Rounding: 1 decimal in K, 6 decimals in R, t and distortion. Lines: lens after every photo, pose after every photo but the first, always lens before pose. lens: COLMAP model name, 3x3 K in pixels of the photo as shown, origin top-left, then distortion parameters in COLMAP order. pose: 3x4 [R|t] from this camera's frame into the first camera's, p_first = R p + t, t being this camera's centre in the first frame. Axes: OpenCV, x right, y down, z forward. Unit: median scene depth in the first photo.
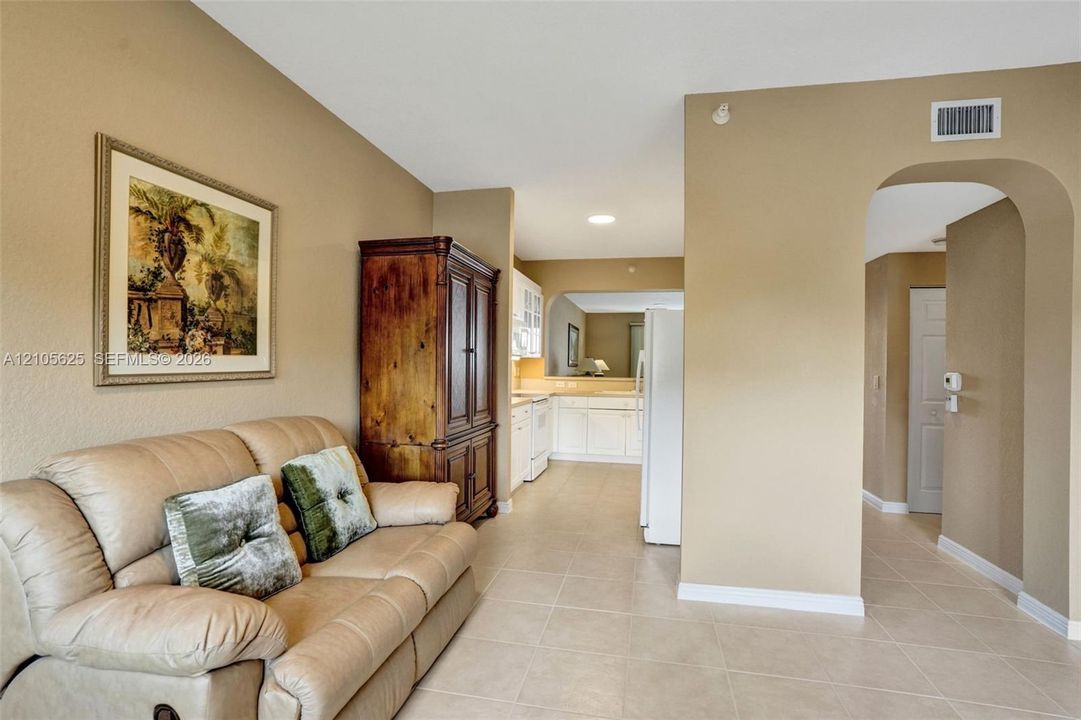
lens RADIAL K [[510.1, 0, 539.9], [0, 510.1, 366.2], [0, 0, 1]] dist [-0.039939, 0.009993]
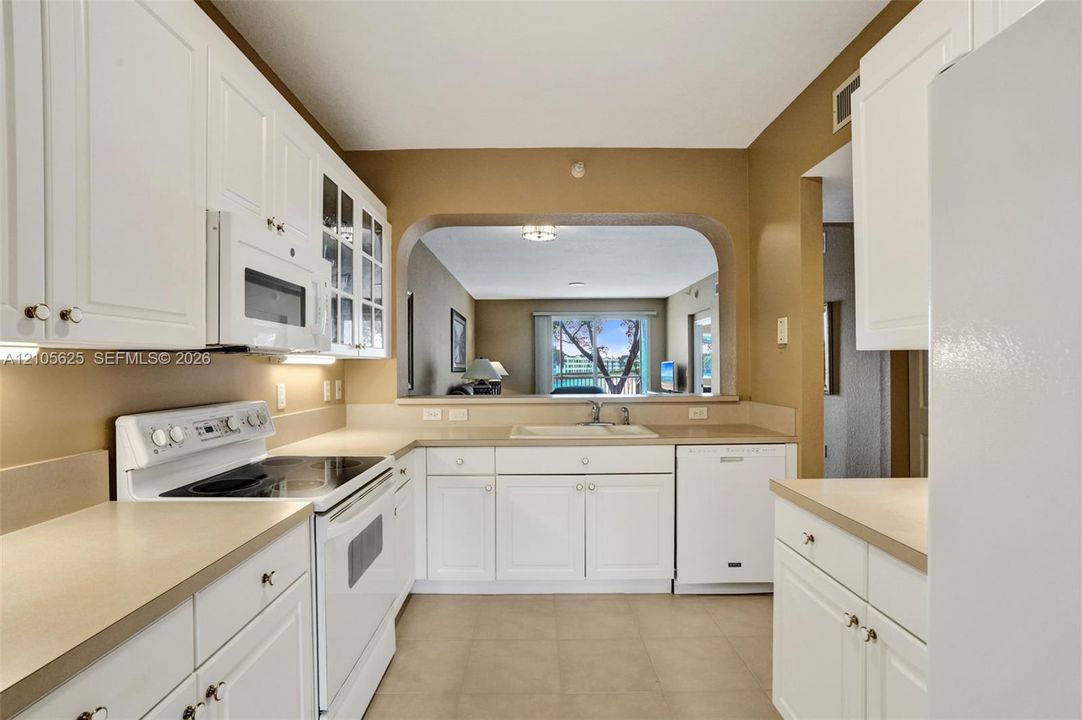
lens RADIAL K [[510.6, 0, 521.5], [0, 510.6, 375.1], [0, 0, 1]] dist [-0.039939, 0.009993]
pose [[0.982348, -0.020634, 0.185923, 0.020644], [0.018306, 0.999731, 0.014231, -0.003294], [-0.186167, -0.010577, 0.982461, 0.316574]]
